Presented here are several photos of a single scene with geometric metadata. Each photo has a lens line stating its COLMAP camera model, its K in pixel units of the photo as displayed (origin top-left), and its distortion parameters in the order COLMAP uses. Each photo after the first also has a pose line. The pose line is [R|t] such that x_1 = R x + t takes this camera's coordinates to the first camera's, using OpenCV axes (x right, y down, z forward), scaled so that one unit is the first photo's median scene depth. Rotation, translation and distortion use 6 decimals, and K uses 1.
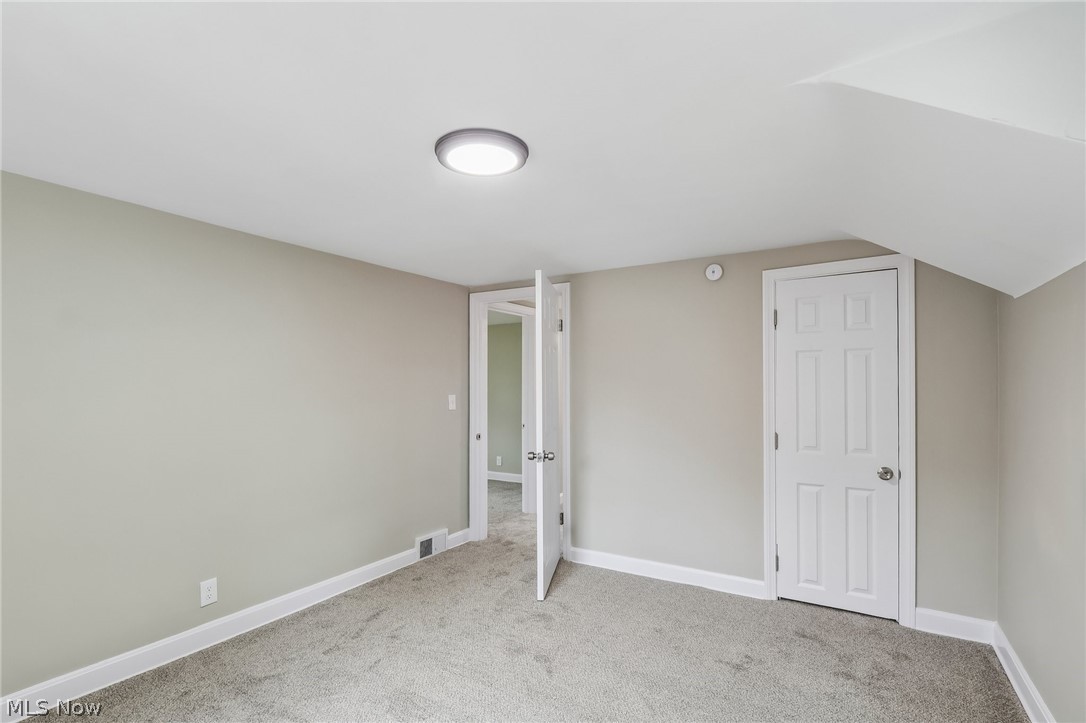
lens RADIAL K [[503.1, 0, 520.9], [0, 503.1, 376.6], [0, 0, 1]] dist [0.000192, -0.000001]
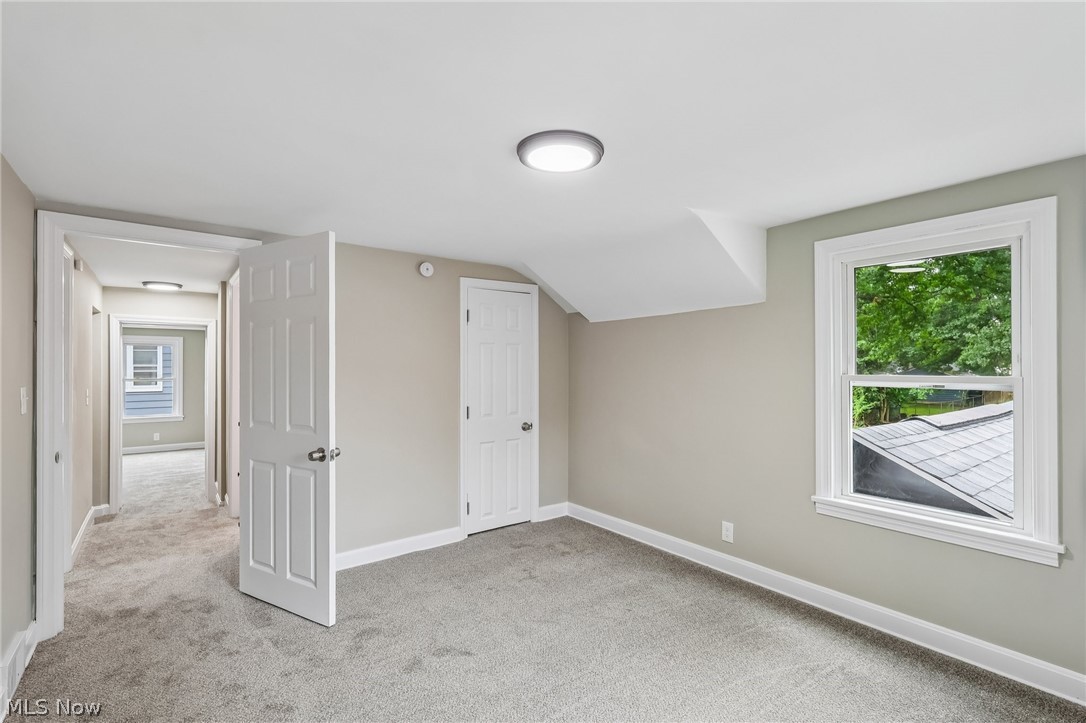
lens RADIAL K [[503.1, 0, 541.9], [0, 503.1, 358.4], [0, 0, 1]] dist [0.000192, -0.000001]
pose [[0.356345, 0.017543, 0.934190, -0.629740], [-0.013331, 0.999817, -0.013690, 0.005670], [-0.934260, -0.007575, 0.356513, 0.376595]]
